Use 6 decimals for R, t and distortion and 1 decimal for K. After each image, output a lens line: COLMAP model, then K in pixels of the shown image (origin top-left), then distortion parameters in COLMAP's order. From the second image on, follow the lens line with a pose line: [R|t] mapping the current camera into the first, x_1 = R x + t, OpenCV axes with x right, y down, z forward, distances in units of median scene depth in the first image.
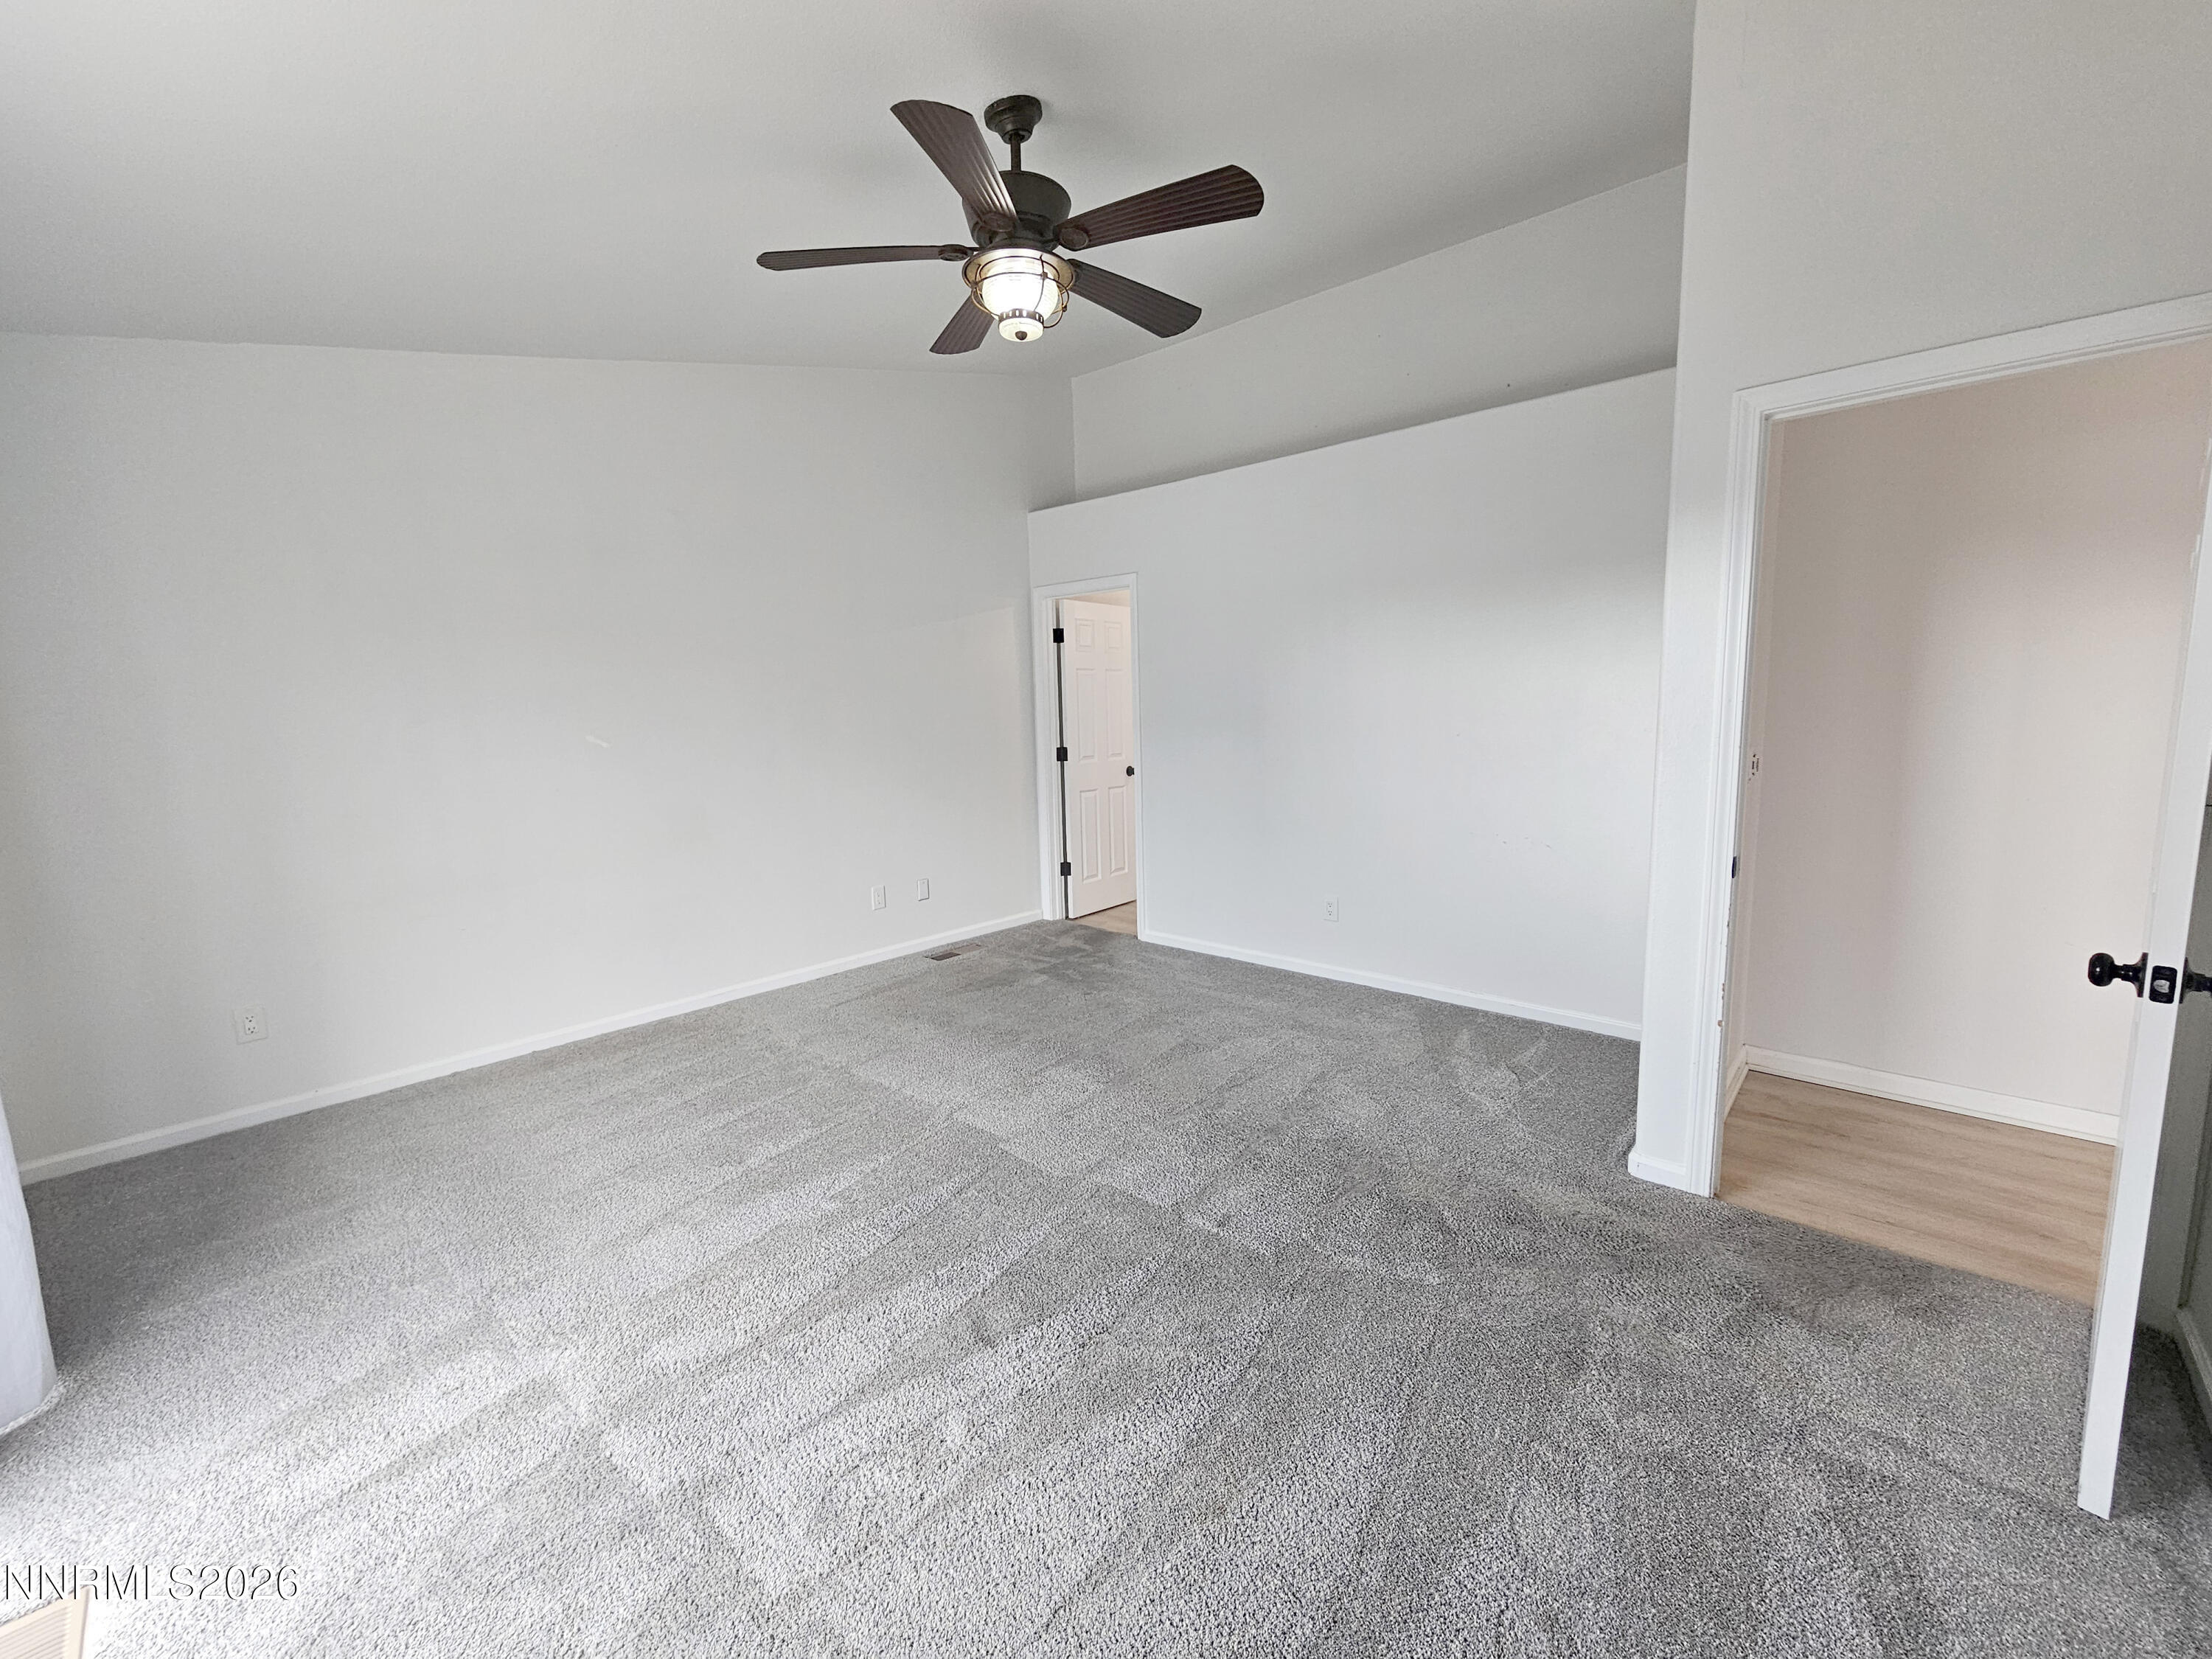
lens RADIAL K [[903.0, 0, 1104.6], [0, 903.0, 825.7], [0, 0, 1]] dist [-0.002177, 0.000311]
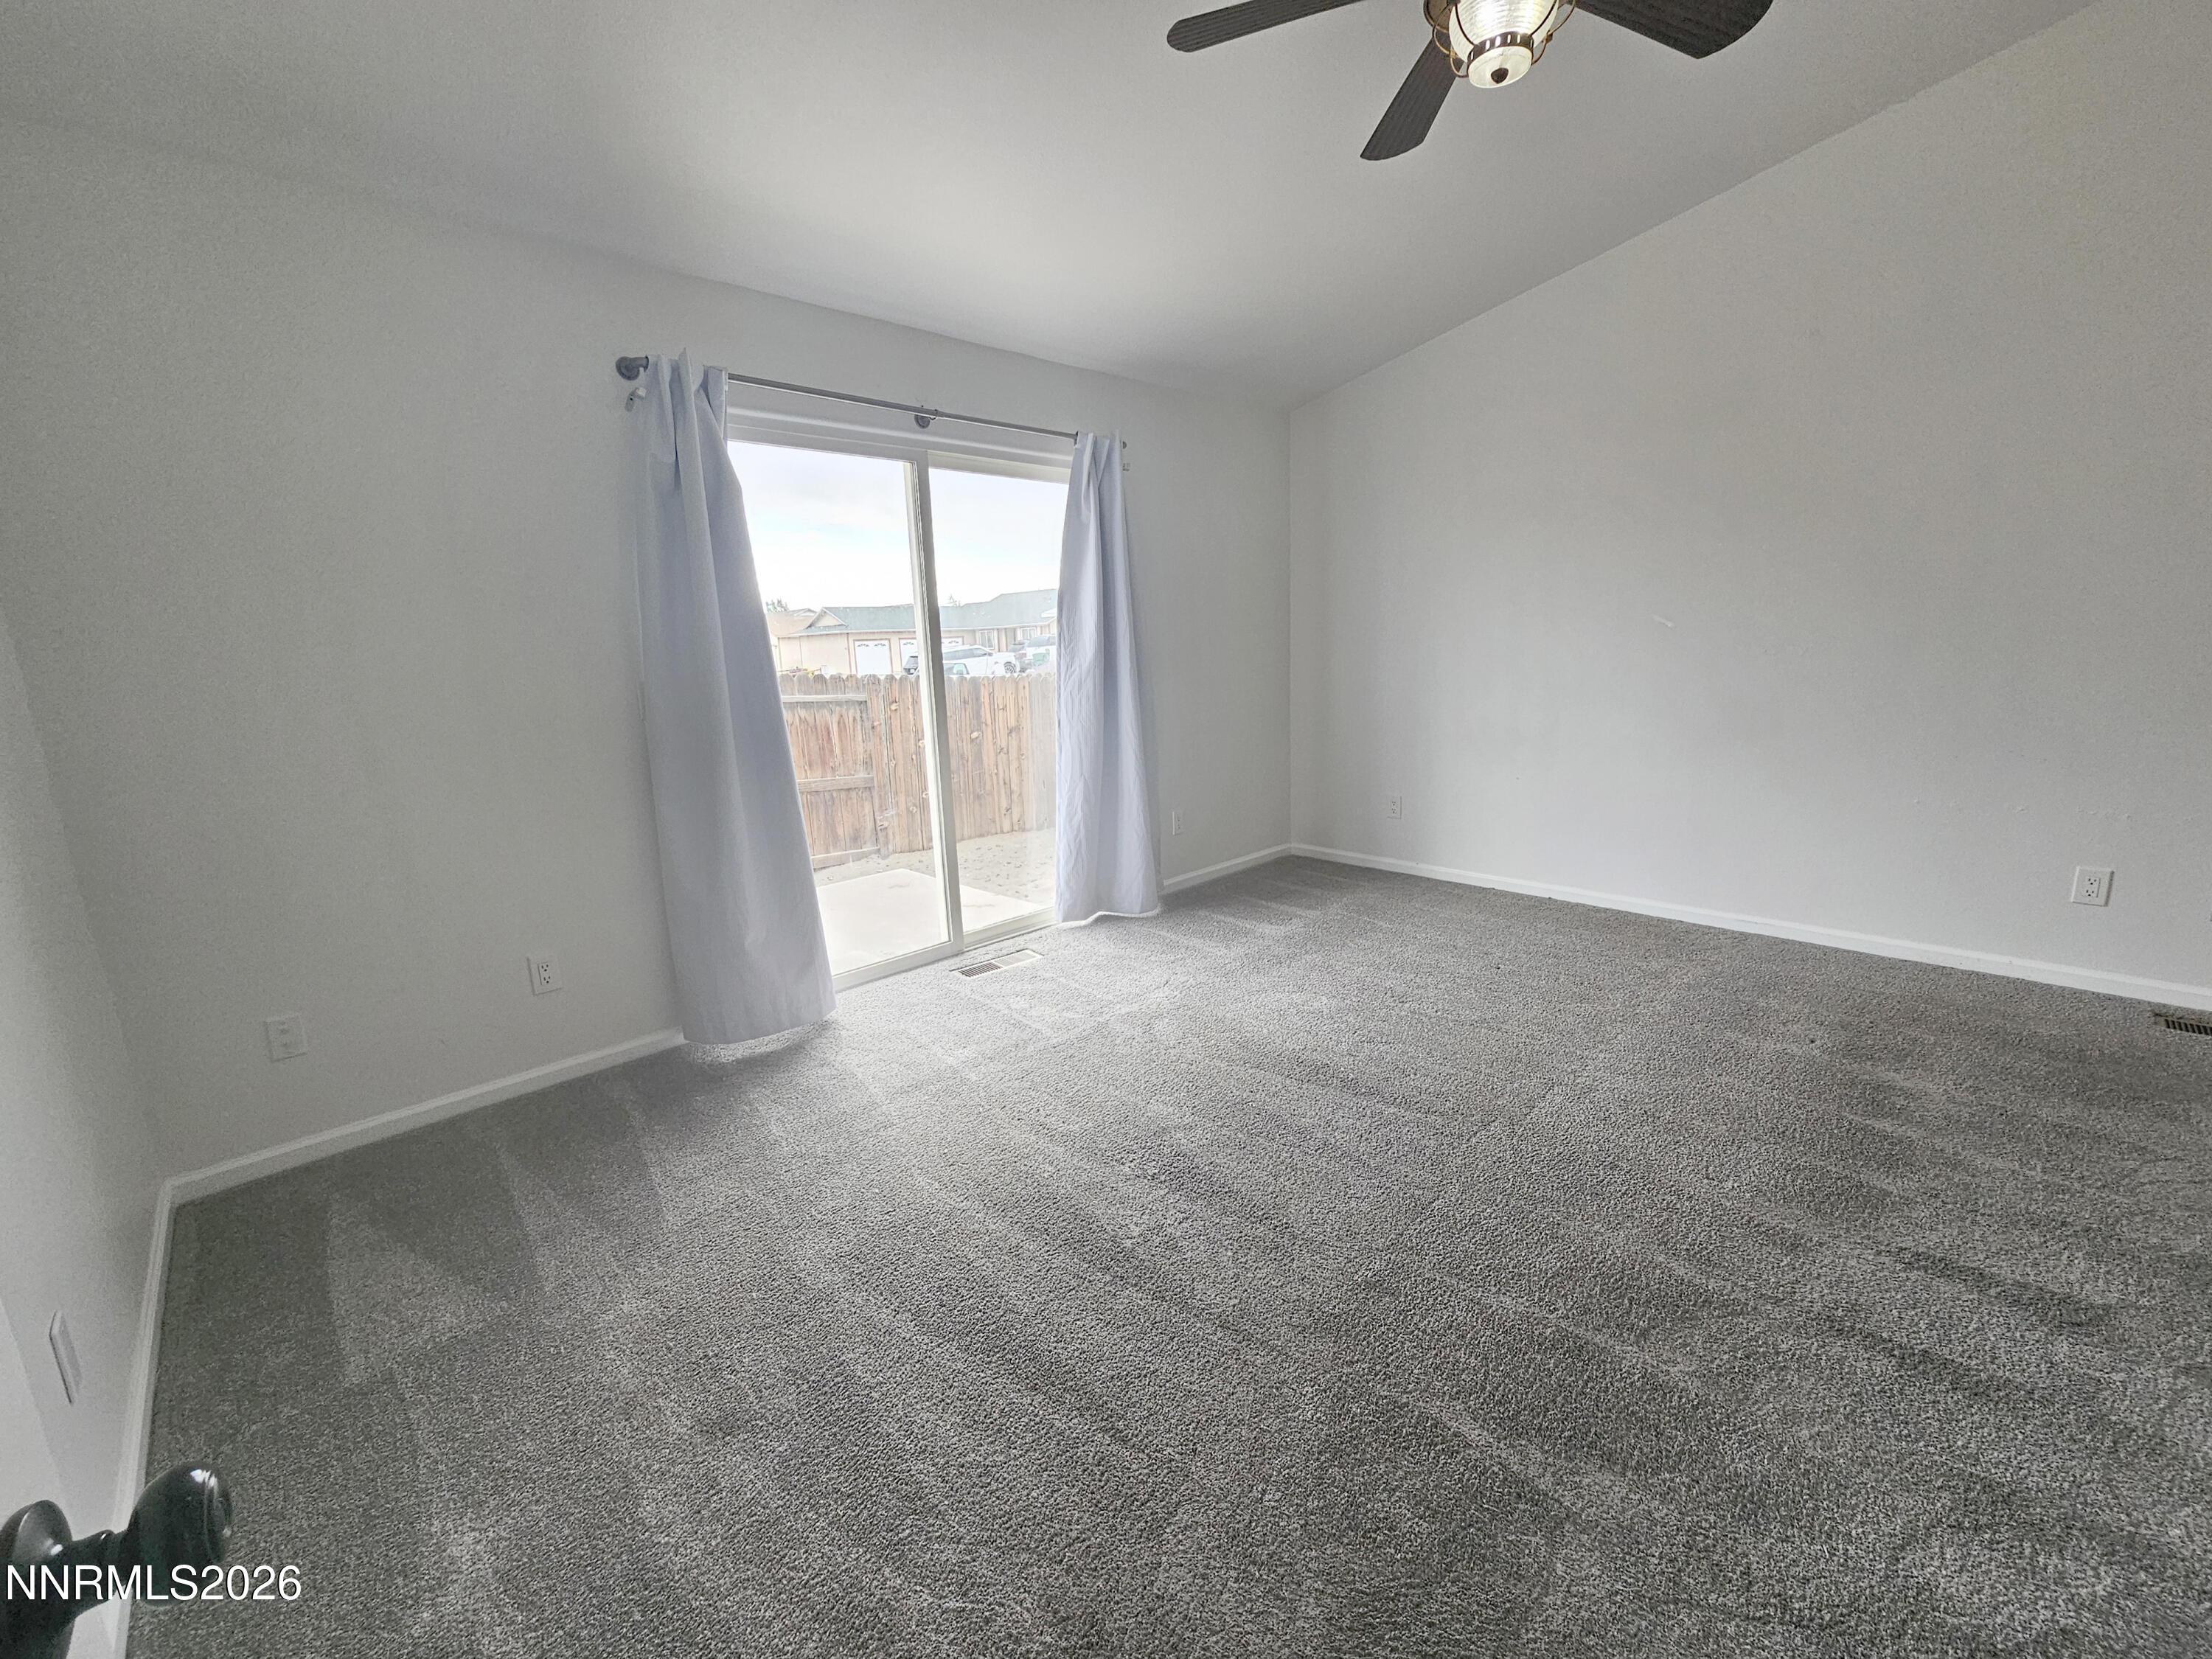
lens RADIAL K [[903.0, 0, 1104.6], [0, 903.0, 825.7], [0, 0, 1]] dist [-0.002177, 0.000311]
pose [[-0.080014, 0.225890, -0.970861, 0.487366], [-0.090273, 0.968340, 0.232743, -0.051375], [0.992698, 0.106265, -0.057089, 0.481730]]
